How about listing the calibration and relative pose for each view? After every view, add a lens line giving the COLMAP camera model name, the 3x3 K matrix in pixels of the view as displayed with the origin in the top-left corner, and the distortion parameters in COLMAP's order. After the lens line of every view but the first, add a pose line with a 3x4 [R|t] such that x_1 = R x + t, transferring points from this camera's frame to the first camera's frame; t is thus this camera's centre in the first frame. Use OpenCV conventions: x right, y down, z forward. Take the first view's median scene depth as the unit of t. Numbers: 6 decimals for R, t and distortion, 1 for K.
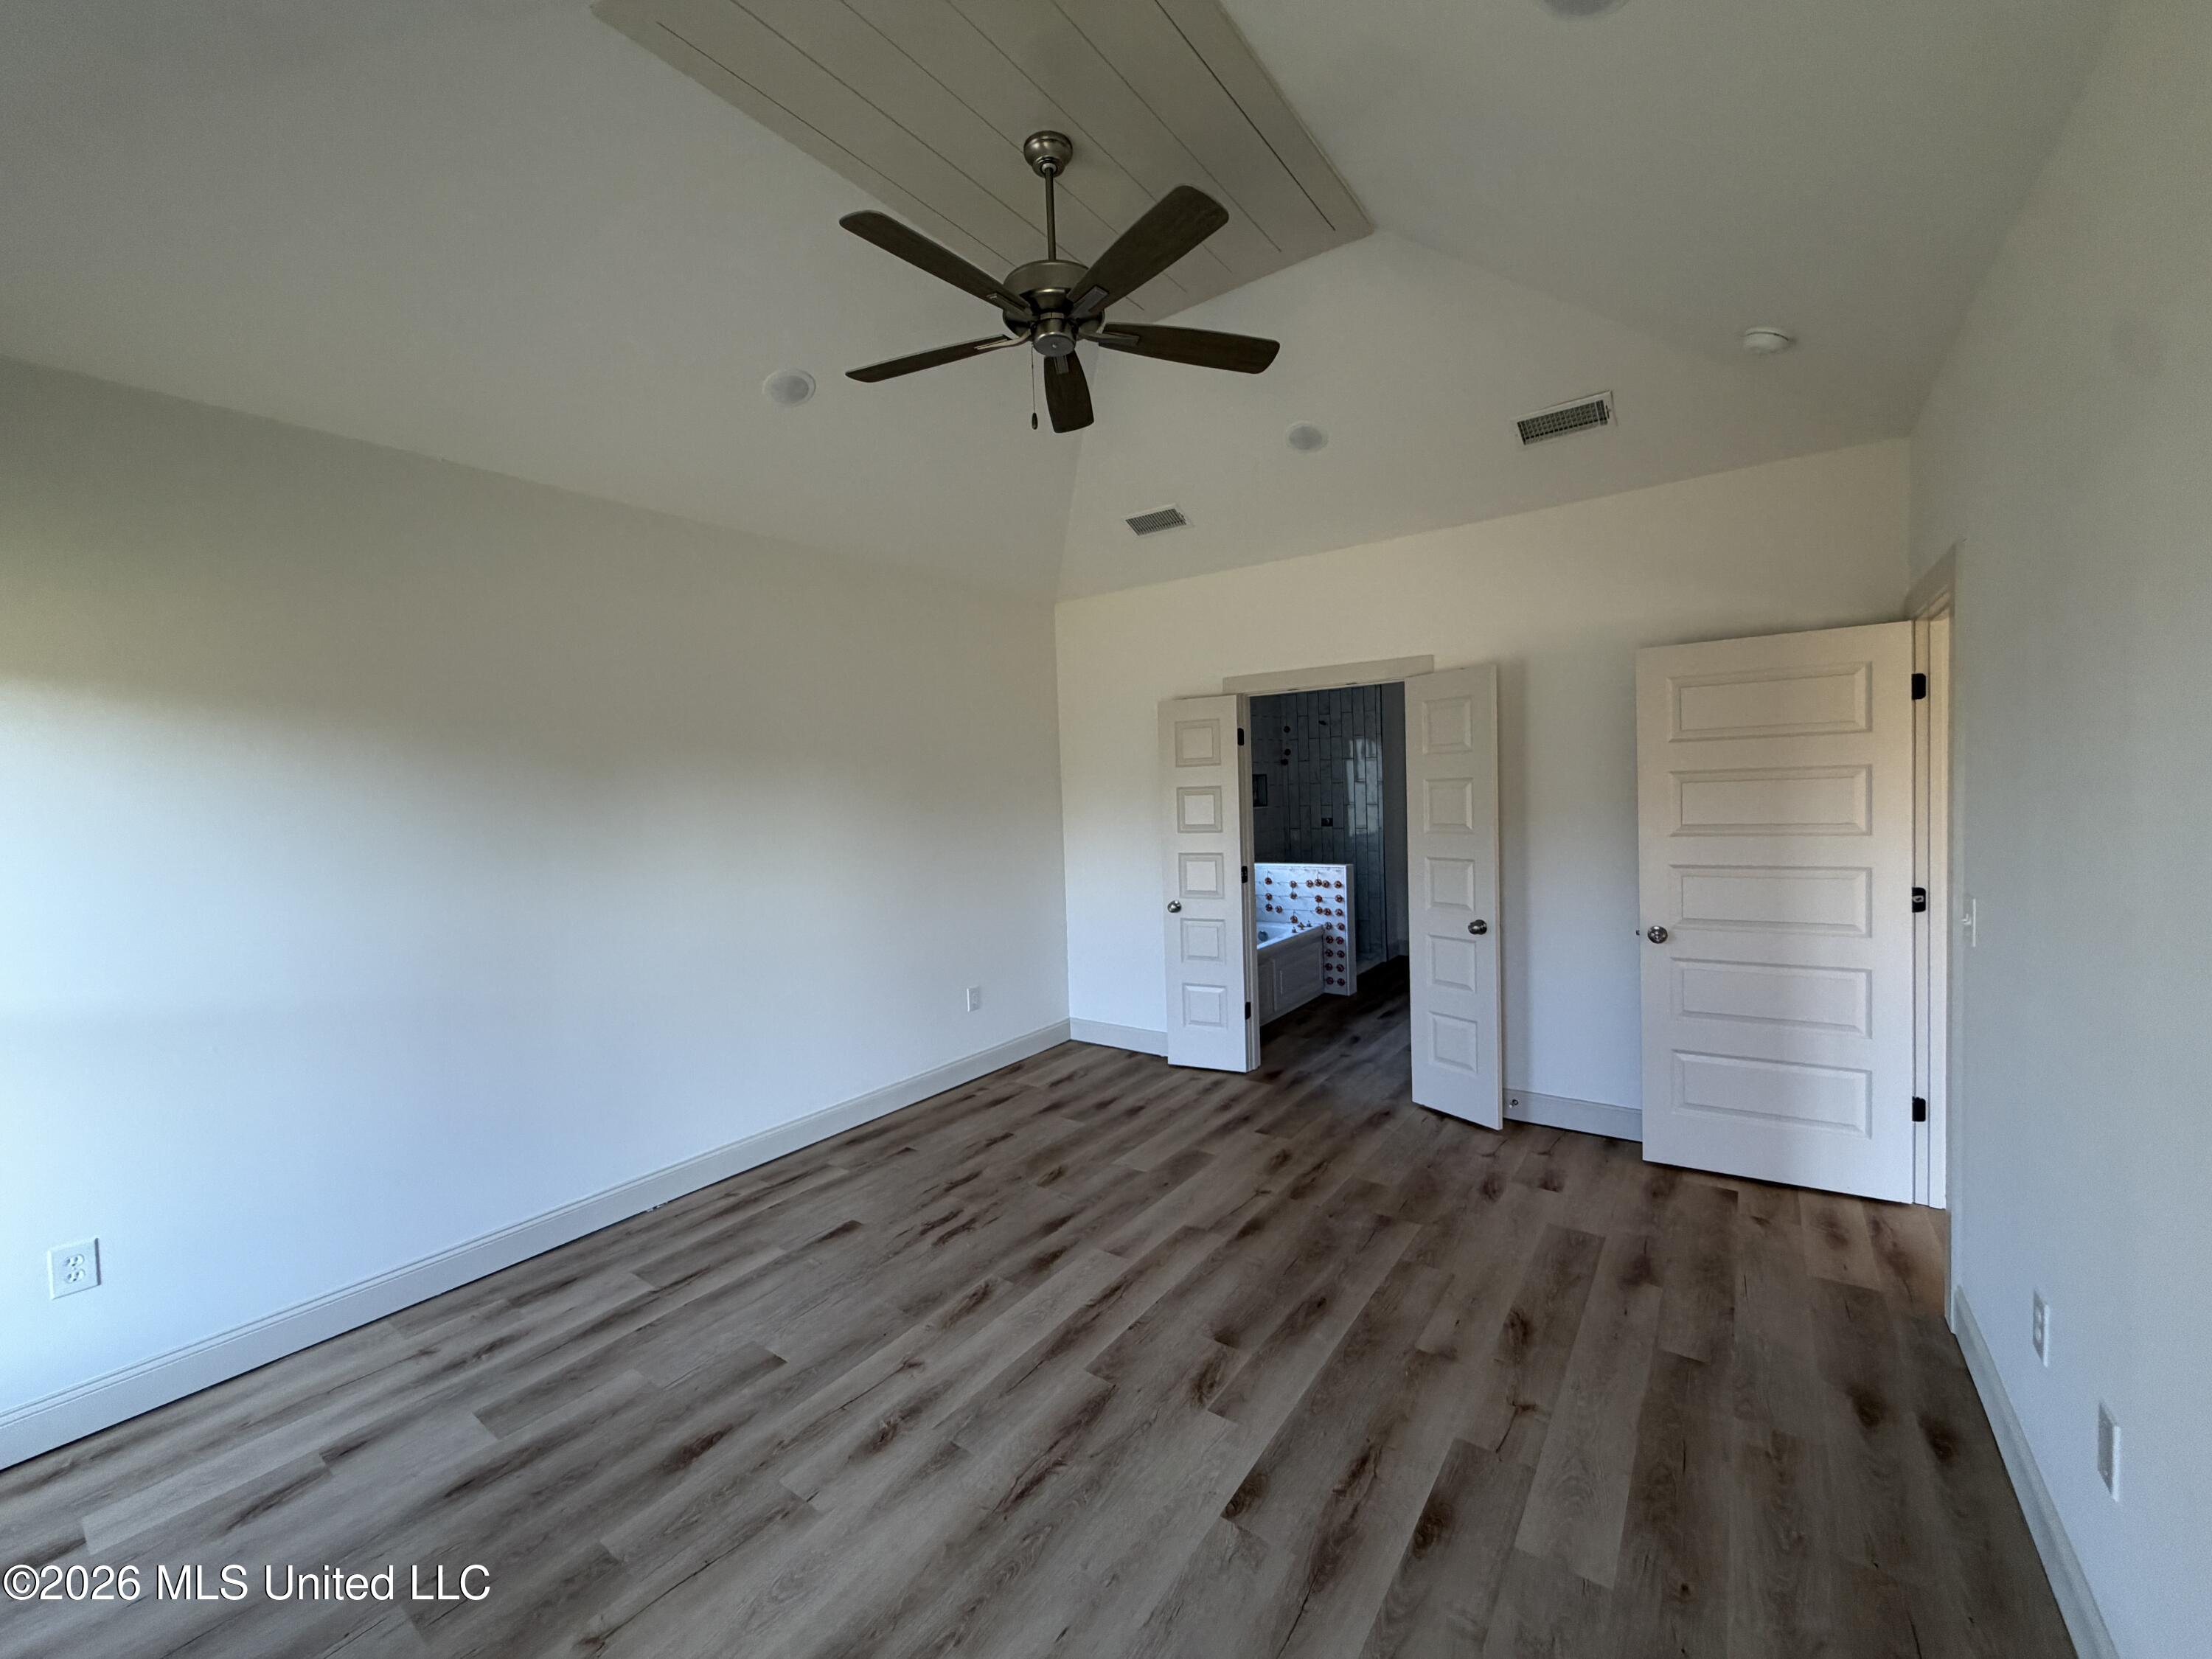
lens RADIAL K [[881.1, 0, 1101.8], [0, 881.1, 831.5], [0, 0, 1]] dist [-0.000124, -0.000129]
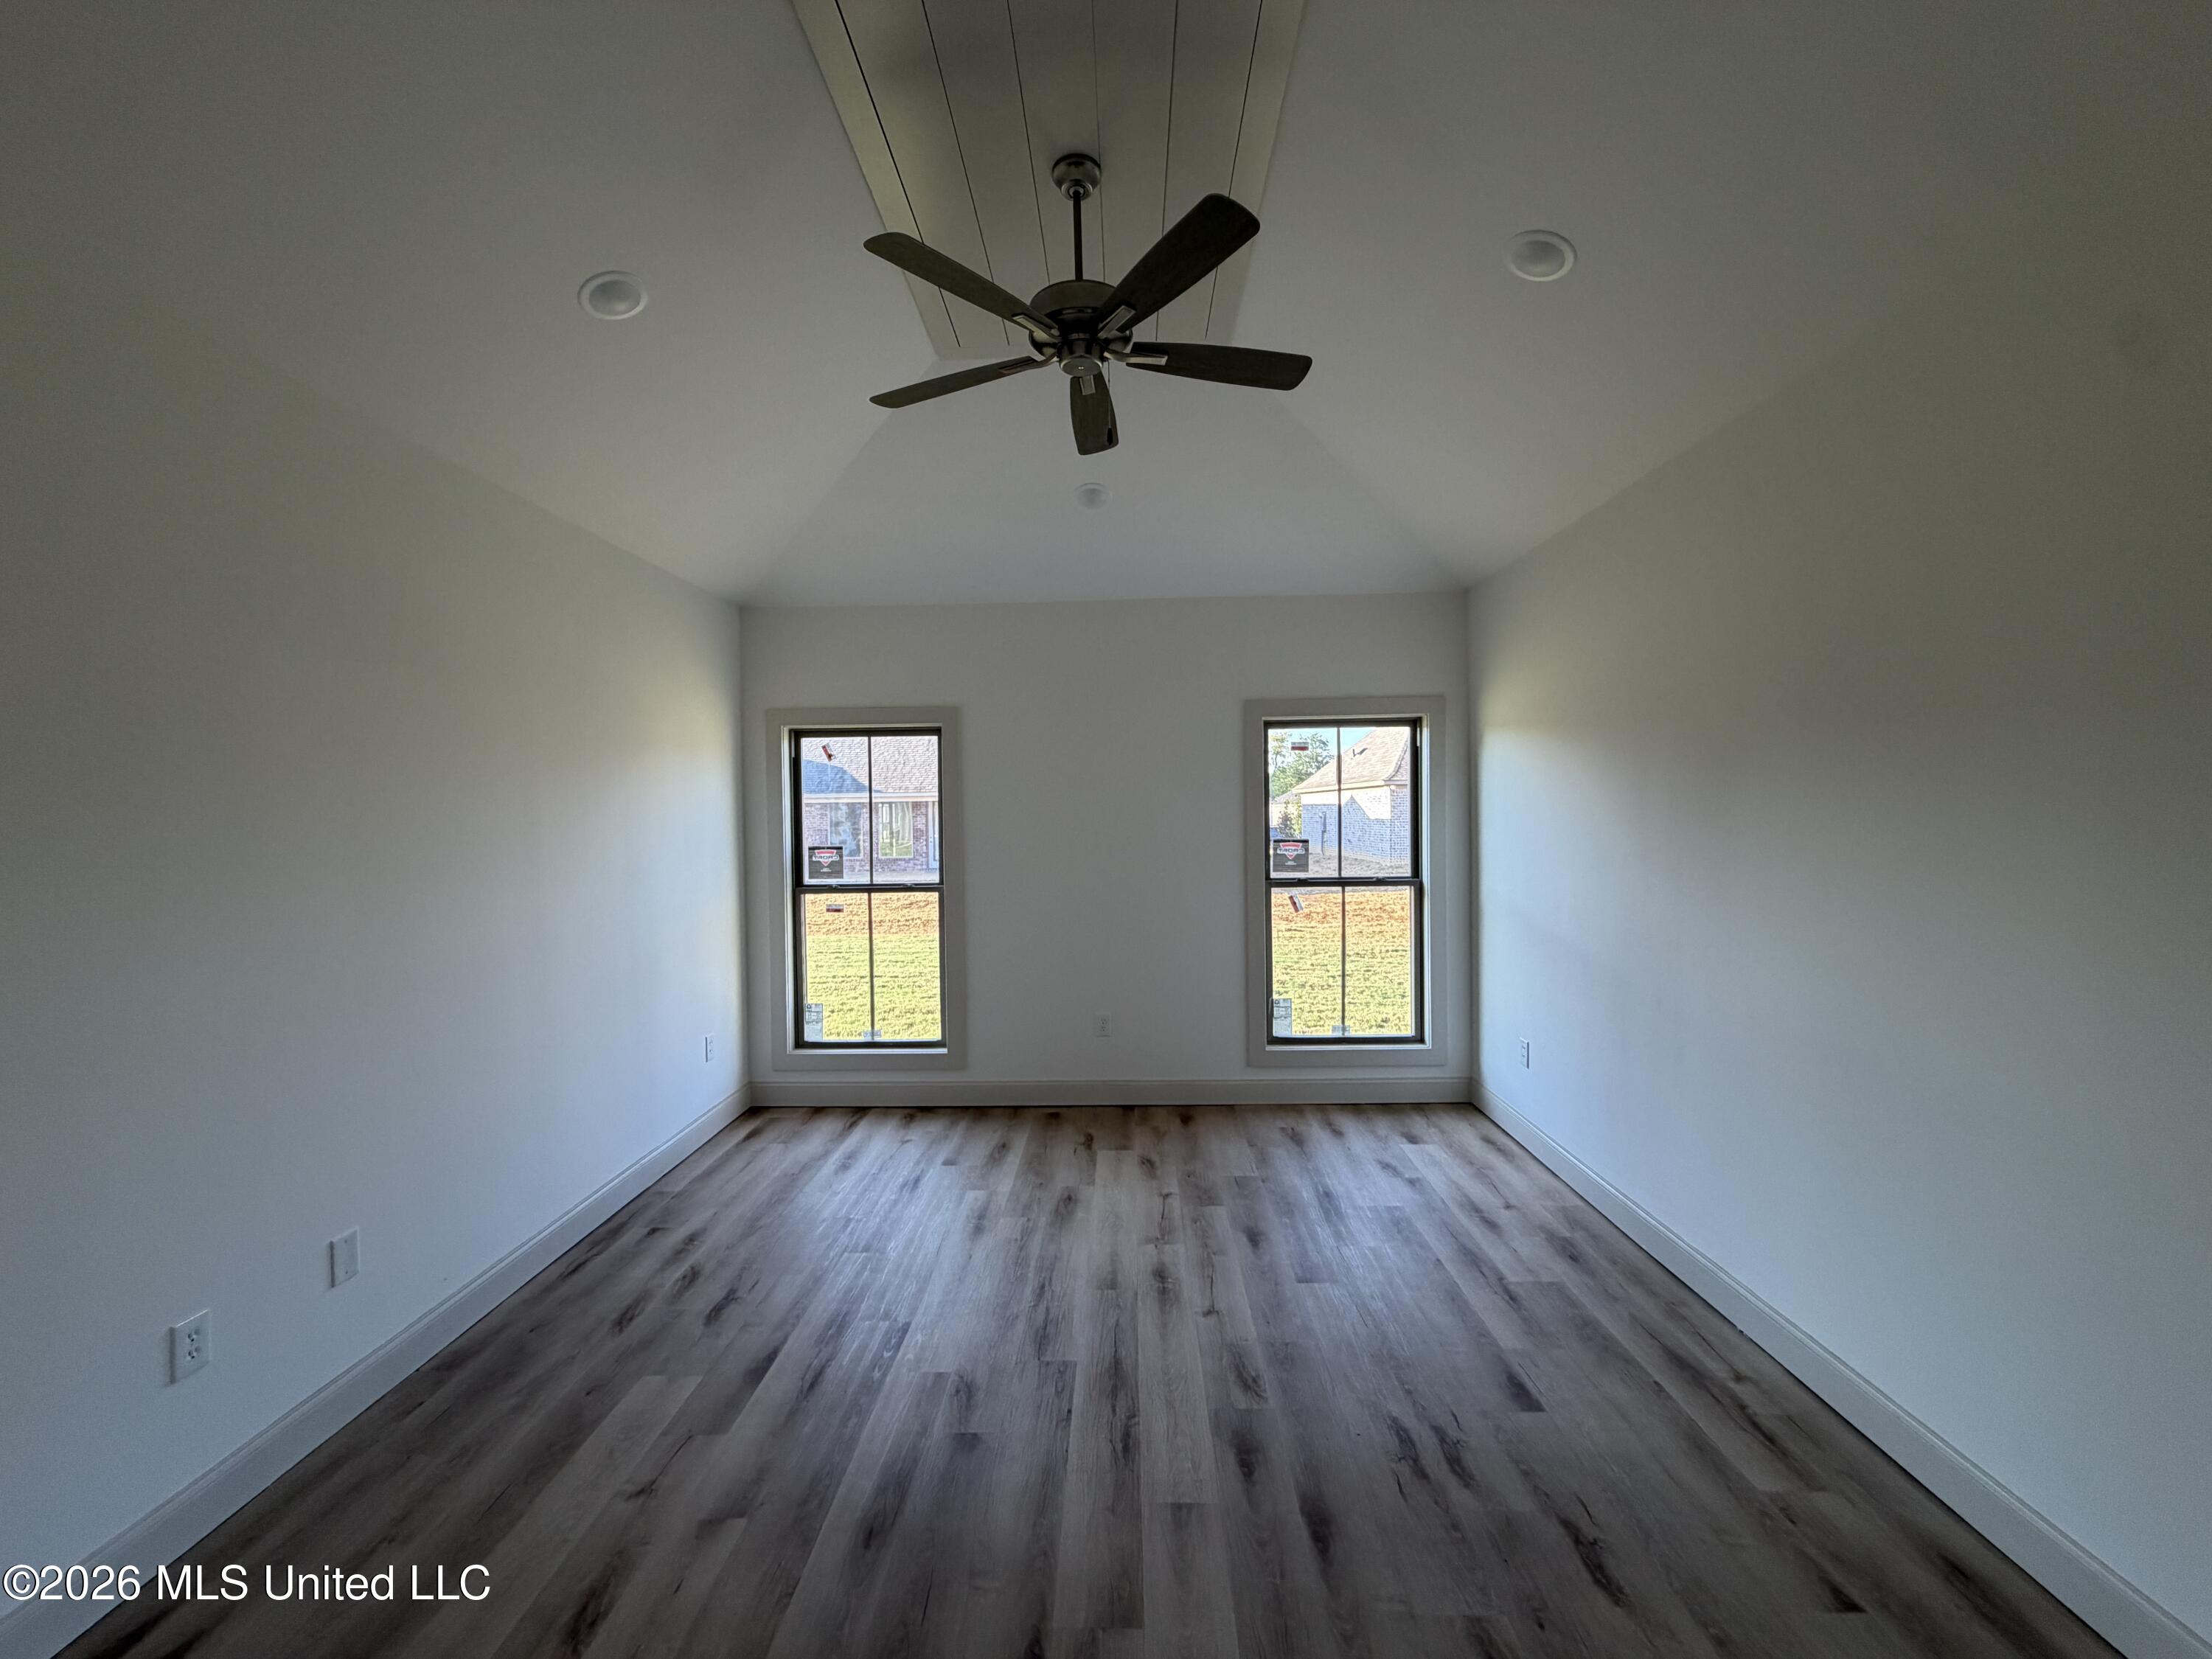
lens RADIAL K [[881.1, 0, 1103.2], [0, 881.1, 825.6], [0, 0, 1]] dist [-0.000124, -0.000129]
pose [[-0.823388, 0.057195, -0.564590, 0.476912], [0.019420, 0.997165, 0.072694, -0.104590], [0.567147, 0.048891, -0.822164, 1.713781]]
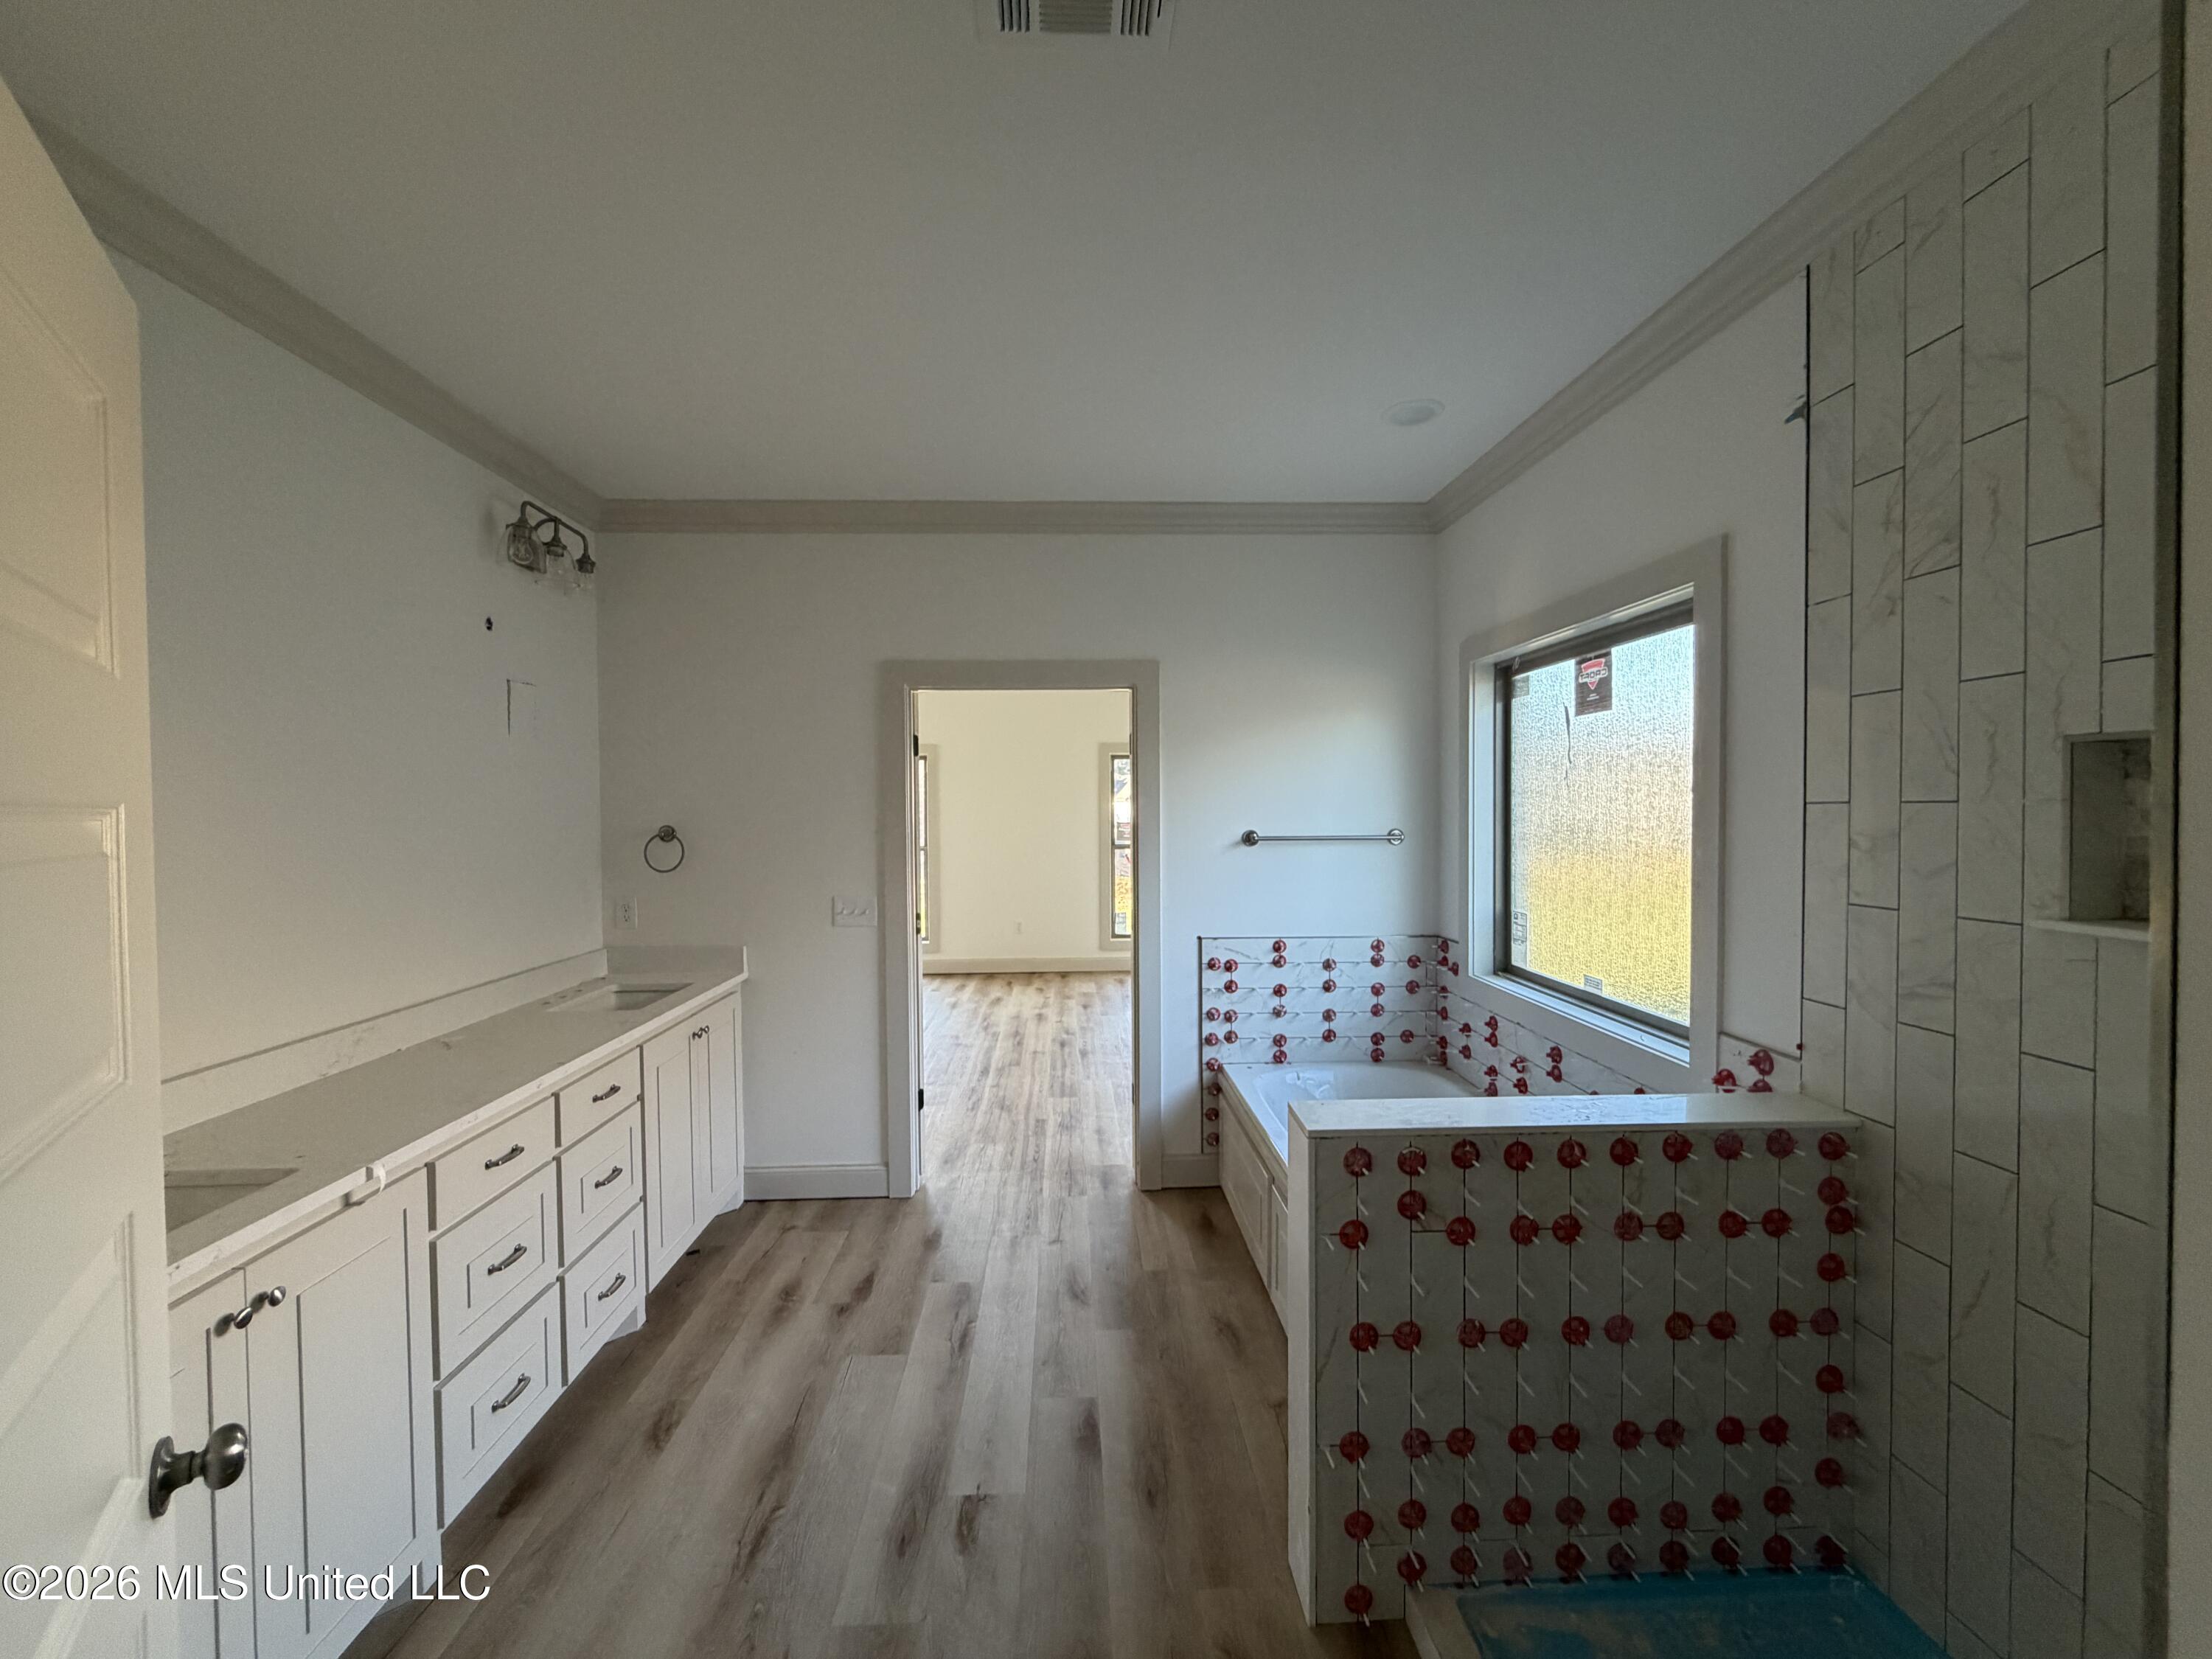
lens RADIAL K [[881.1, 0, 1103.9], [0, 881.1, 826.2], [0, 0, 1]] dist [-0.000124, -0.000129]
pose [[-0.778665, 0.050447, -0.625408, 1.224927], [0.001997, 0.996957, 0.077930, -0.174897], [0.627436, 0.059433, -0.776397, 2.909189]]
